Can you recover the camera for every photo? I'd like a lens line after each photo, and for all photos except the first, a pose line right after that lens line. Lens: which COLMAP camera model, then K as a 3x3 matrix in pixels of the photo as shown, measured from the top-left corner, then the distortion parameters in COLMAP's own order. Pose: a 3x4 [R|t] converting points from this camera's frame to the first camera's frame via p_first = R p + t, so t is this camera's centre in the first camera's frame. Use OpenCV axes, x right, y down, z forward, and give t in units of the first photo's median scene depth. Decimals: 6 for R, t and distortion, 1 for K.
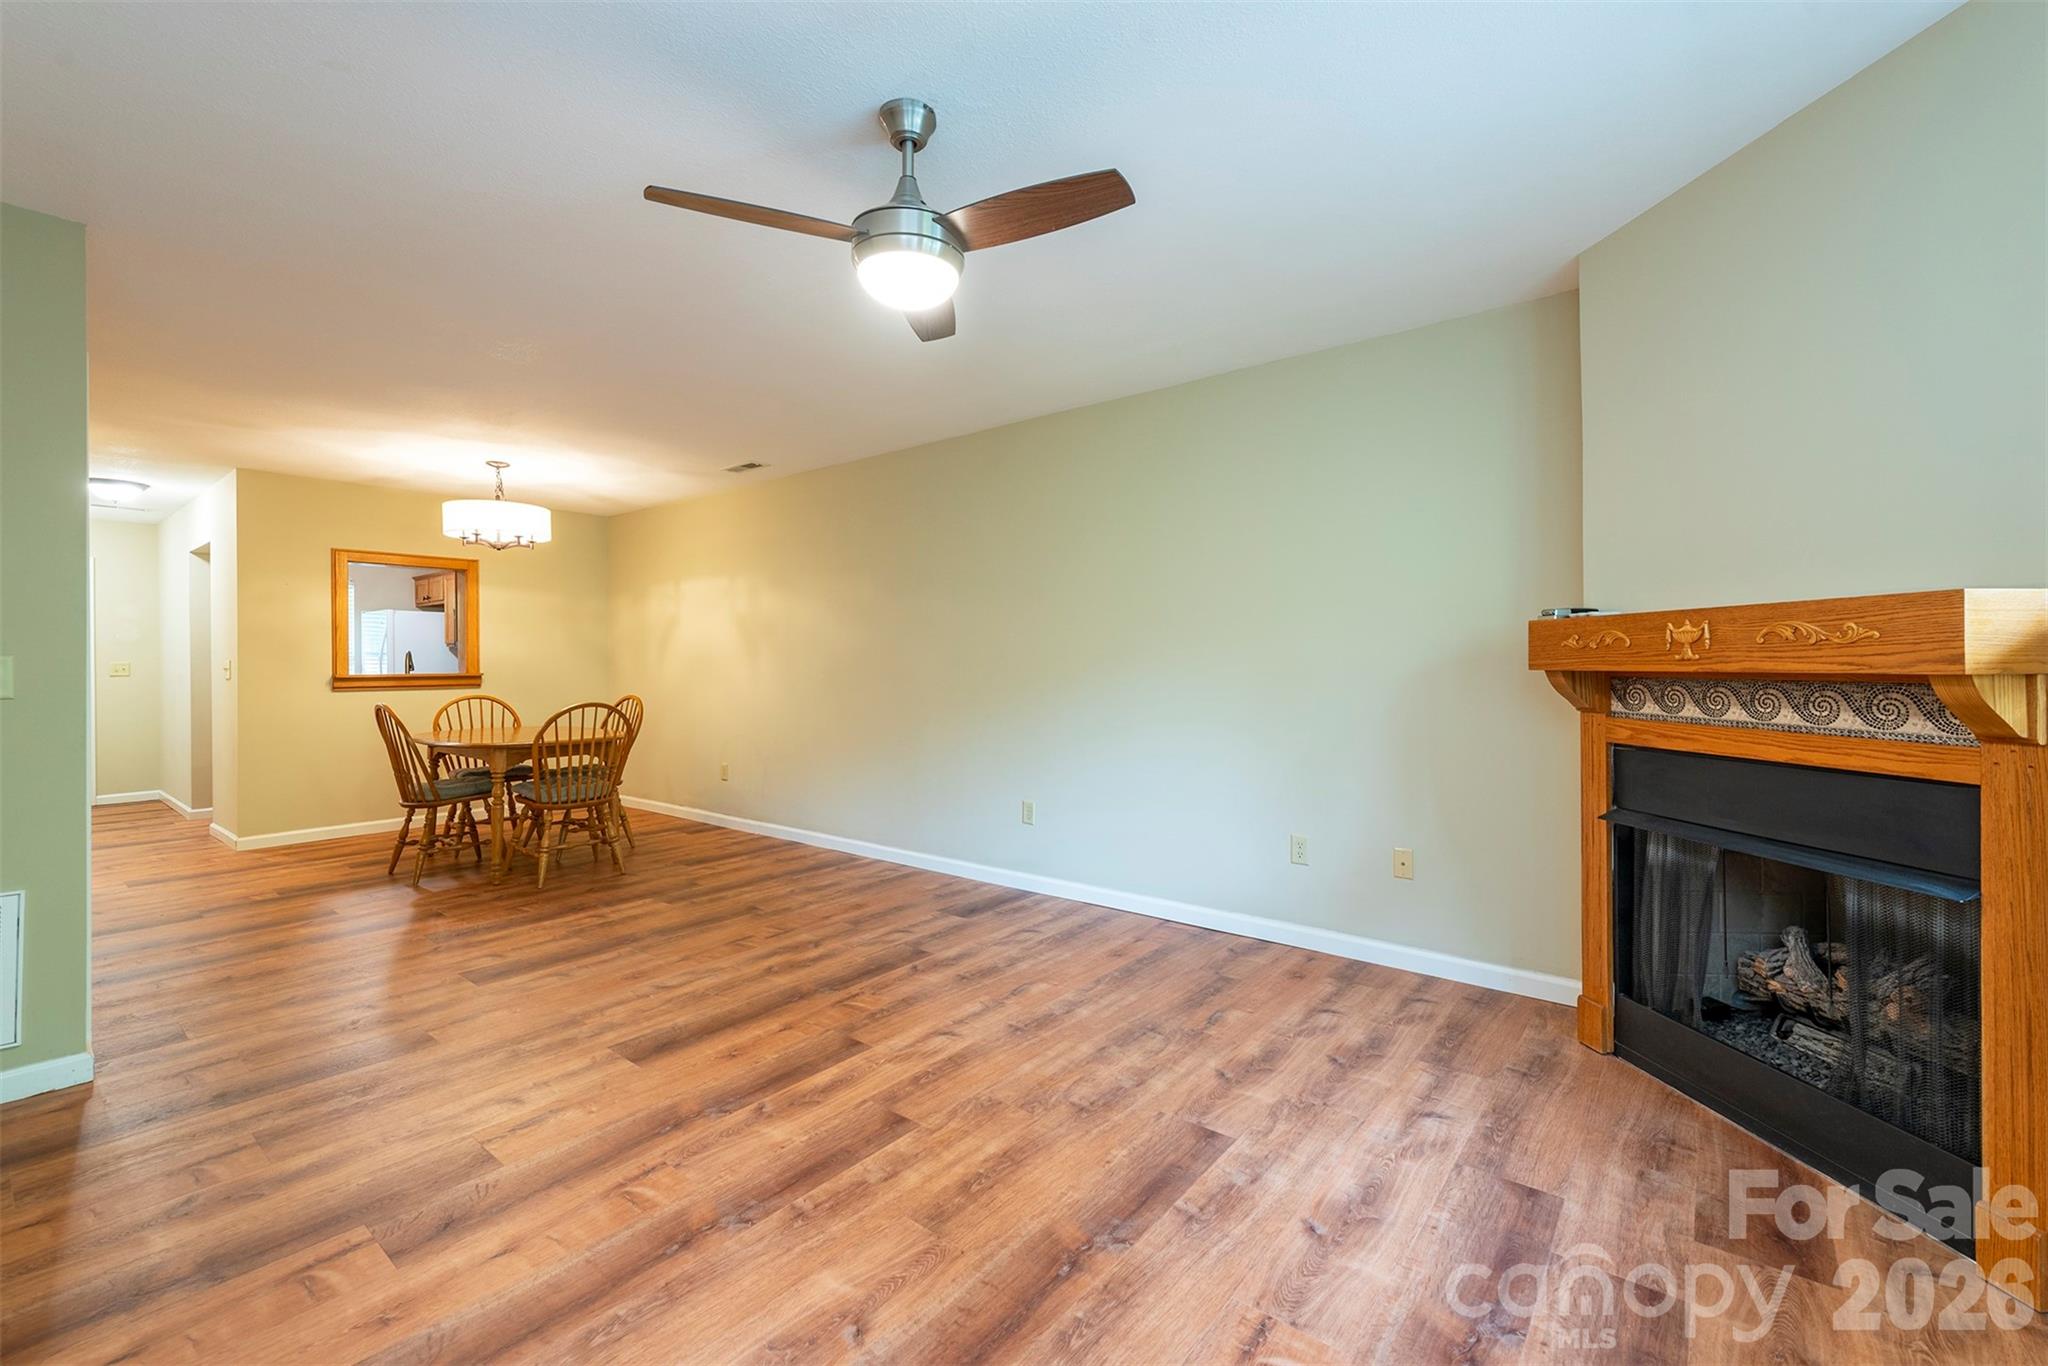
lens RADIAL K [[845.8, 0, 1025.4], [0, 845.8, 667.2], [0, 0, 1]] dist [0.001223, -0.000360]
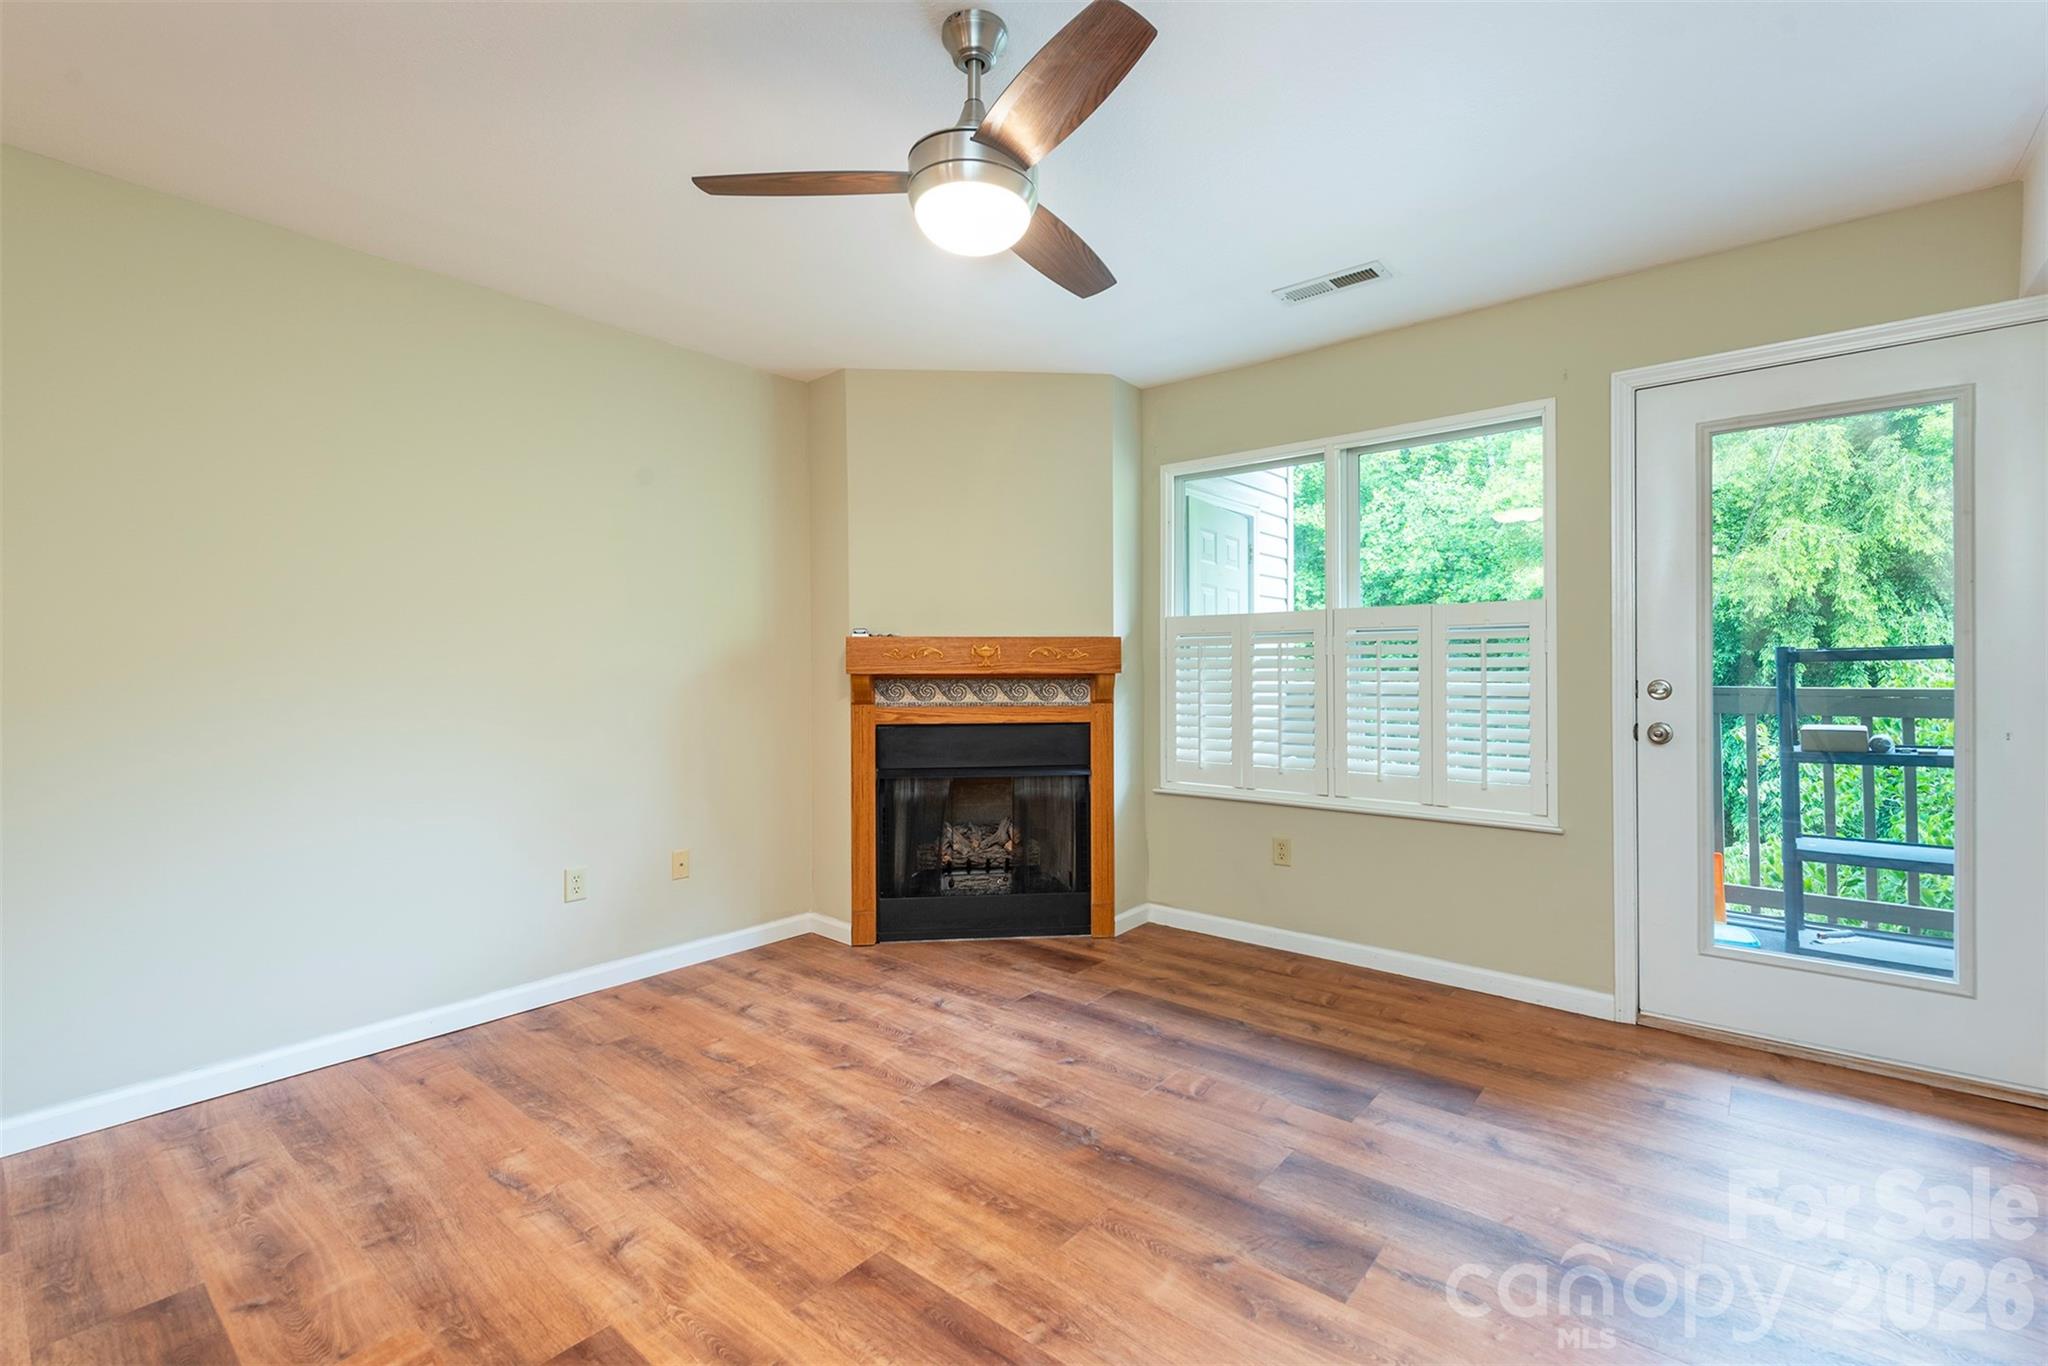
lens RADIAL K [[892.9, 0, 1024.8], [0, 892.9, 666.8], [0, 0, 1]] dist [0.005332, -0.004595]
pose [[0.021595, 0.004091, 0.999758, -0.787105], [0.009826, 0.999942, -0.004304, 0.000794], [-0.999719, 0.009916, 0.021553, 0.693081]]
